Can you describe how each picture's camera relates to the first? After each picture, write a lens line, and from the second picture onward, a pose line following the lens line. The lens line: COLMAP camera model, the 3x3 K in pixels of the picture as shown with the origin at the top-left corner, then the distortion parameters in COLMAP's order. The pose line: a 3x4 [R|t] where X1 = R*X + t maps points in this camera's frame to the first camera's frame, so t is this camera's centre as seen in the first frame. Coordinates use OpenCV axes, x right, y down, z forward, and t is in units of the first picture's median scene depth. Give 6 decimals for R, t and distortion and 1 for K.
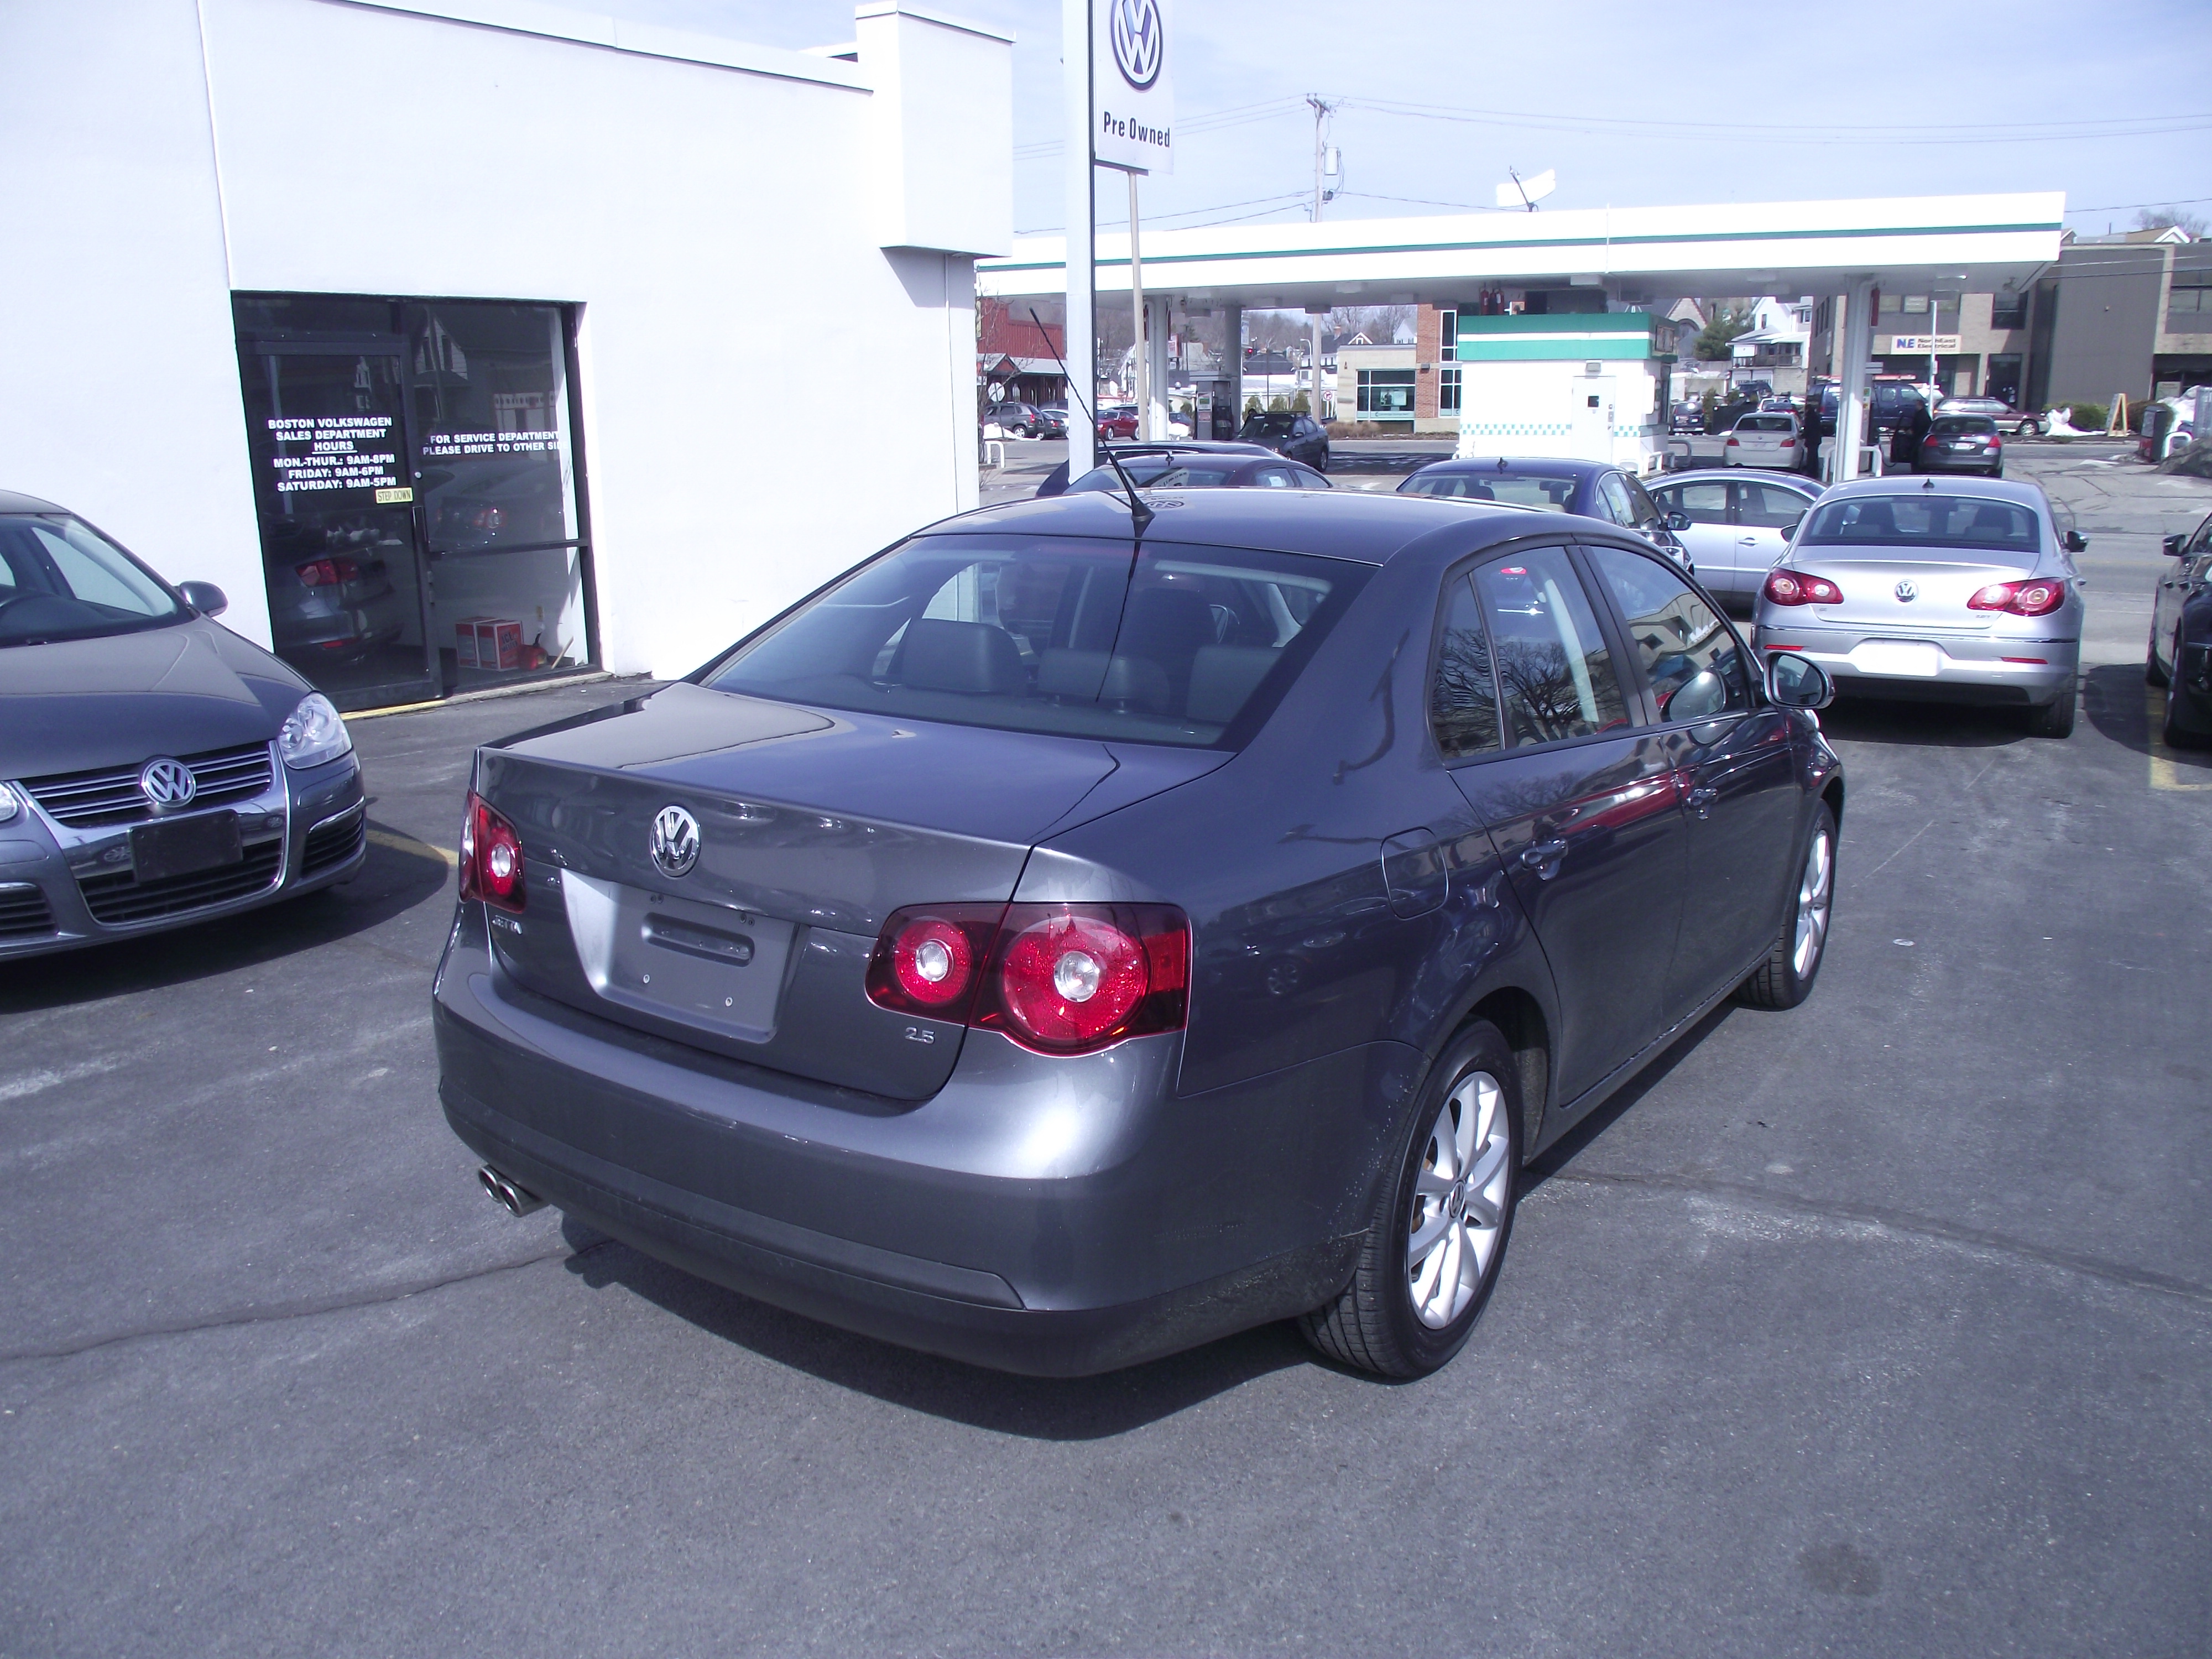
lens RADIAL K [[1810.7, 0, 1106.0], [0, 1810.7, 829.5], [0, 0, 1]] dist [-0.095978, 0.079475]
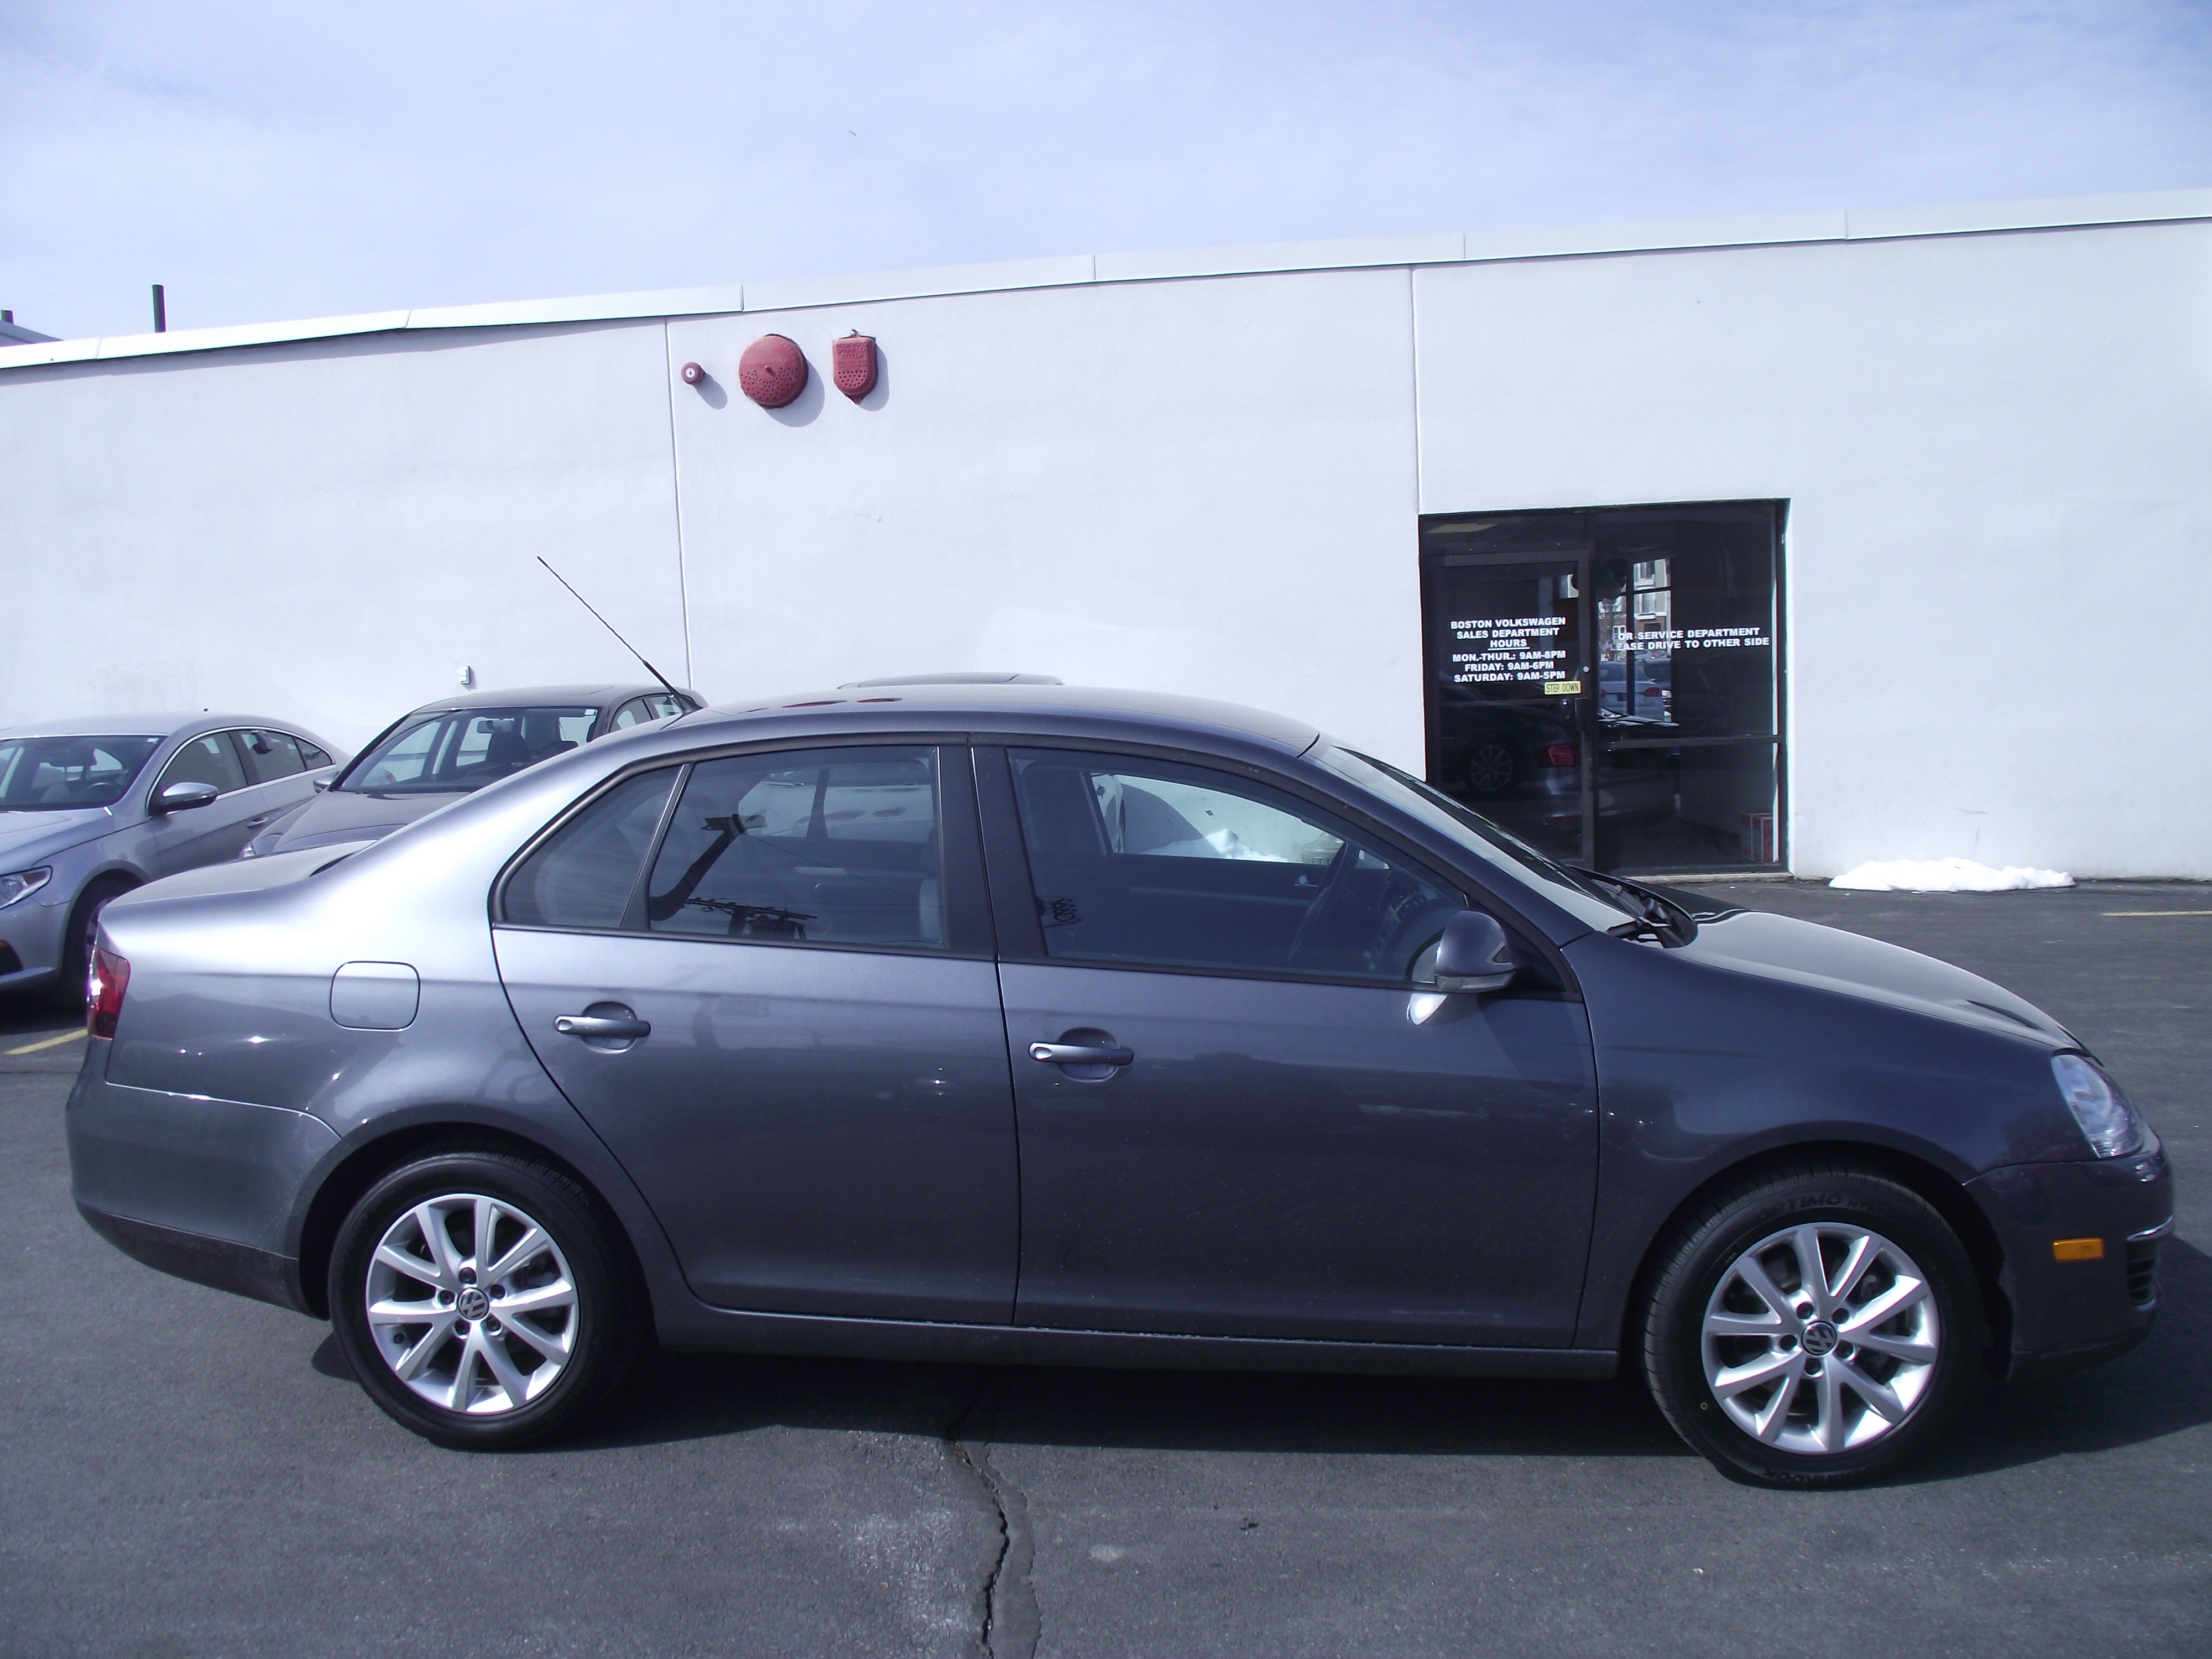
lens RADIAL K [[1810.7, 0, 1106.0], [0, 1810.7, 829.5], [0, 0, 1]] dist [-0.095978, 0.079475]
pose [[0.489574, 0.077849, -0.868480, 0.437179], [-0.165769, 0.986152, -0.005050, -0.051614], [0.856060, 0.146439, 0.495699, 0.234896]]
